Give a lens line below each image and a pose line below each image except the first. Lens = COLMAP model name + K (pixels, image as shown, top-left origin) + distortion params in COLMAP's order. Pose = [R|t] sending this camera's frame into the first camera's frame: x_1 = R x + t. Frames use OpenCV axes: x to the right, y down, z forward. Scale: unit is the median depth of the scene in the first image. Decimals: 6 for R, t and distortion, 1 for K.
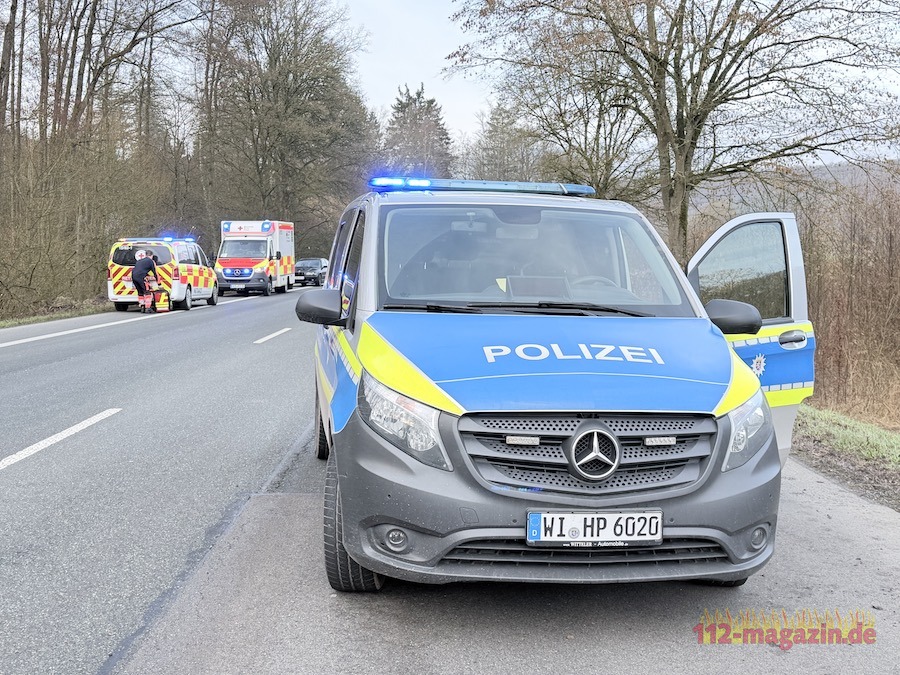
lens RADIAL K [[1133.7, 0, 450.3], [0, 1133.7, 336.8], [0, 0, 1]] dist [0.009094, 0.000000]
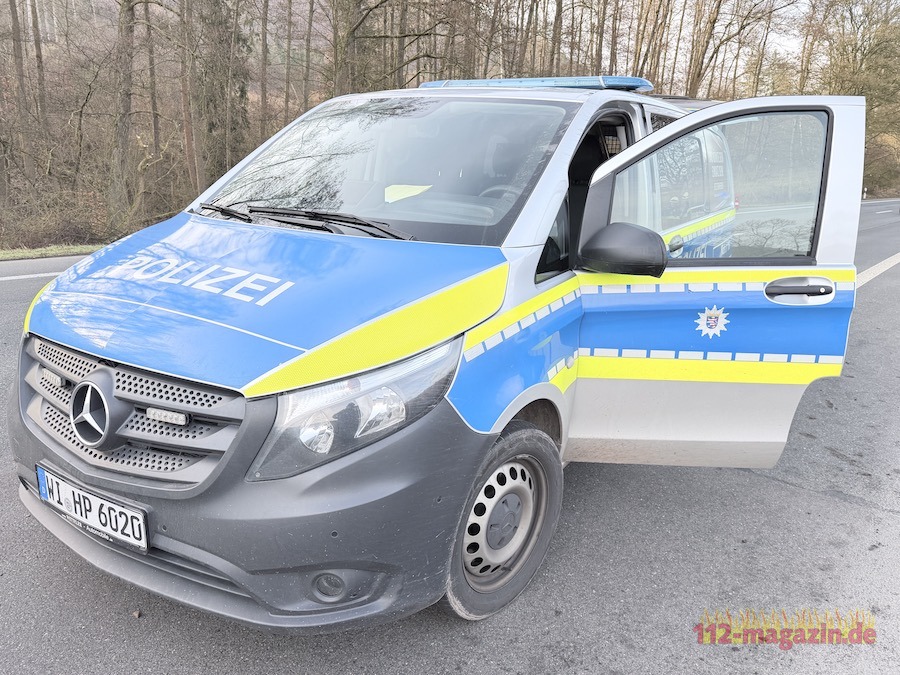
lens RADIAL K [[674.0, 0, 449.7], [0, 674.0, 336.9], [0, 0, 1]] dist [-0.001389, -0.001471]
pose [[0.759171, 0.151273, -0.633069, 0.576351], [-0.058279, 0.984509, 0.165362, -0.035180], [0.648277, -0.088644, 0.756227, 0.805624]]
